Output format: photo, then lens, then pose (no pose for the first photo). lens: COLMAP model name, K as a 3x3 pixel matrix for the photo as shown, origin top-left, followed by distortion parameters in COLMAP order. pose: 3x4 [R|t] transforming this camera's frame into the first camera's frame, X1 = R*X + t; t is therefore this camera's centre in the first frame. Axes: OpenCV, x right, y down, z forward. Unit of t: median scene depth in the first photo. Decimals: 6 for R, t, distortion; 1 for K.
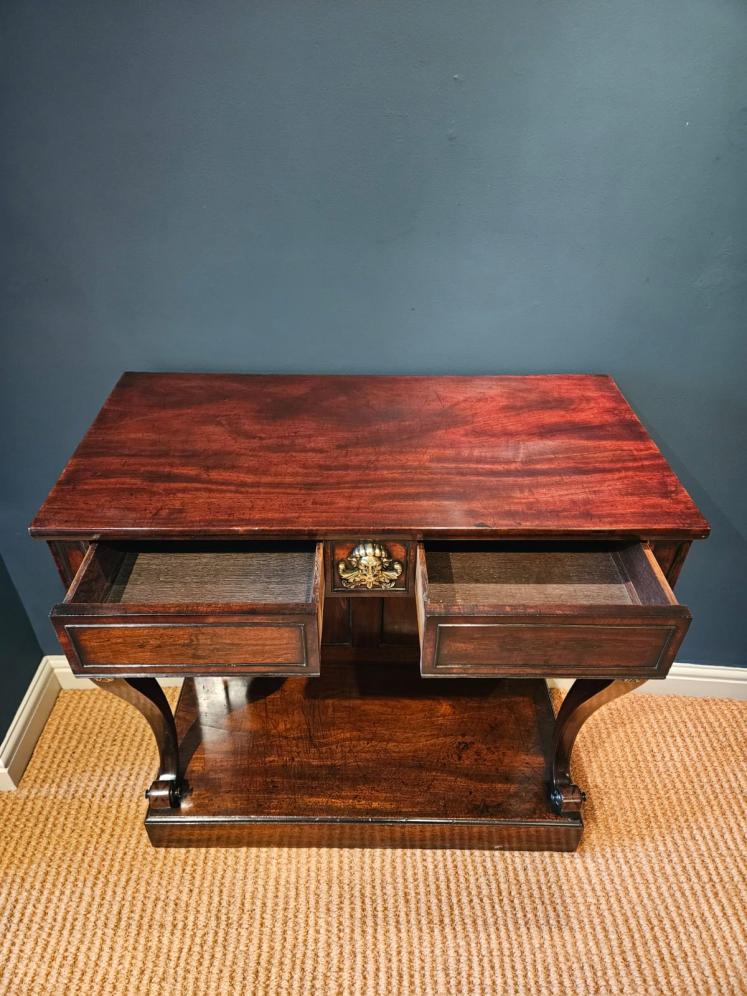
lens RADIAL K [[679.5, 0, 367.1], [0, 679.5, 492.9], [0, 0, 1]] dist [0.065895, -0.060519]
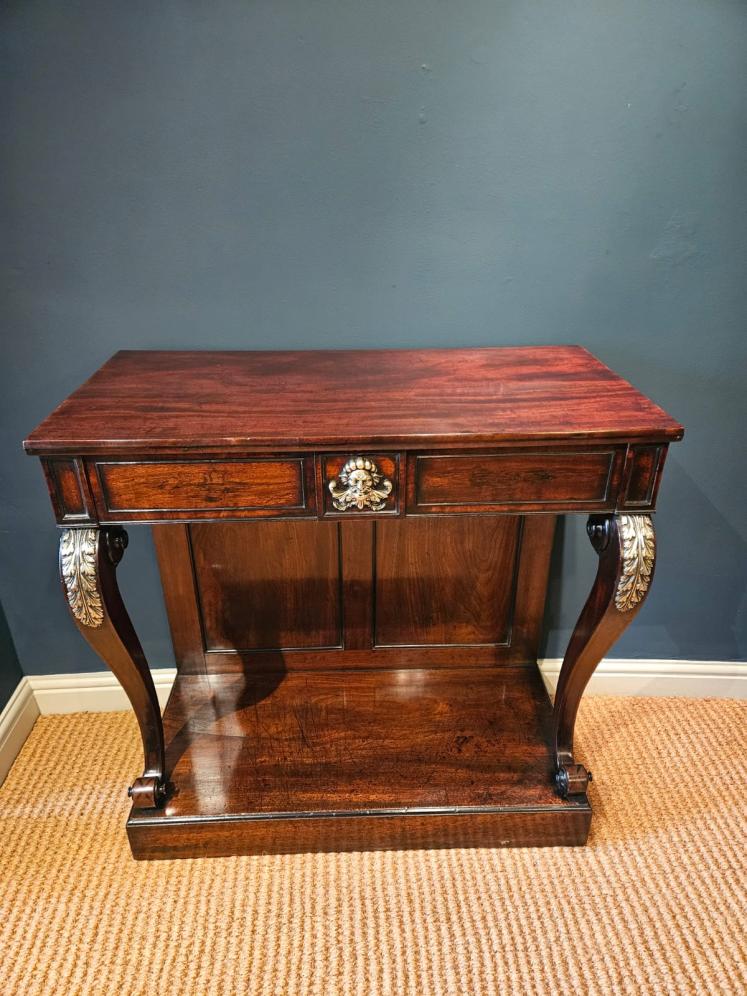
lens RADIAL K [[679.5, 0, 374.0], [0, 679.5, 499.0], [0, 0, 1]] dist [0.065895, -0.060519]
pose [[0.999173, -0.026614, 0.030753, -0.005248], [0.031286, 0.986116, -0.163086, 0.208808], [-0.025986, 0.163913, 0.986132, -0.001270]]
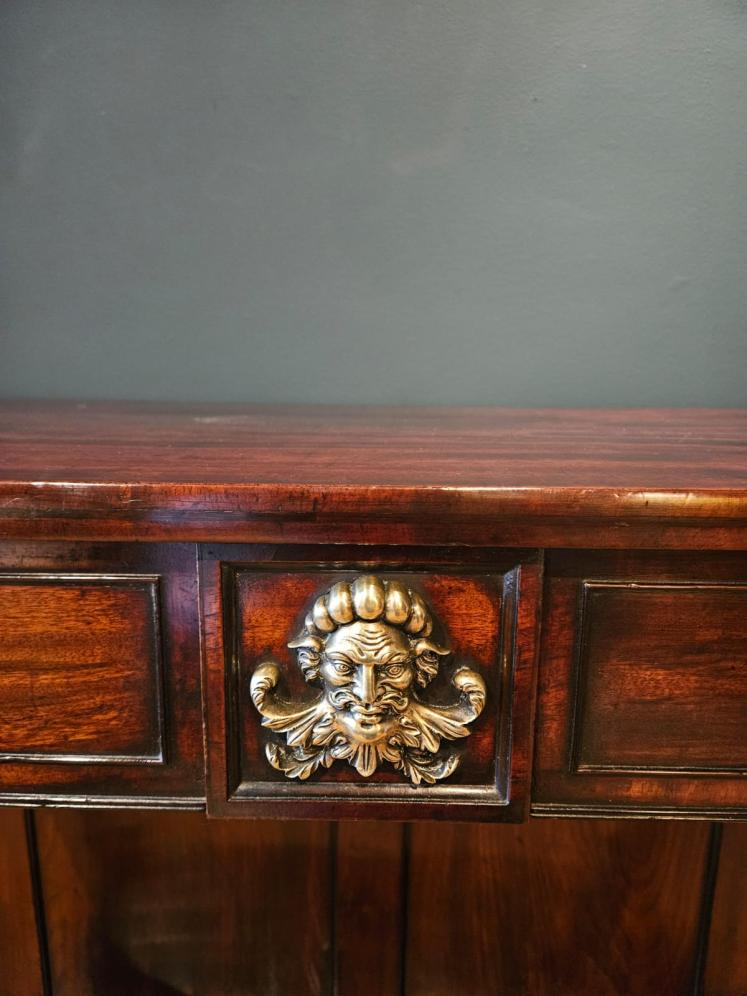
lens RADIAL K [[679.5, 0, 364.7], [0, 679.5, 499.0], [0, 0, 1]] dist [0.065895, -0.060519]
pose [[0.999648, 0.006907, -0.025619, 0.006720], [-0.017258, 0.902652, -0.430025, 0.113050], [0.020155, 0.430316, 0.902453, 0.505715]]
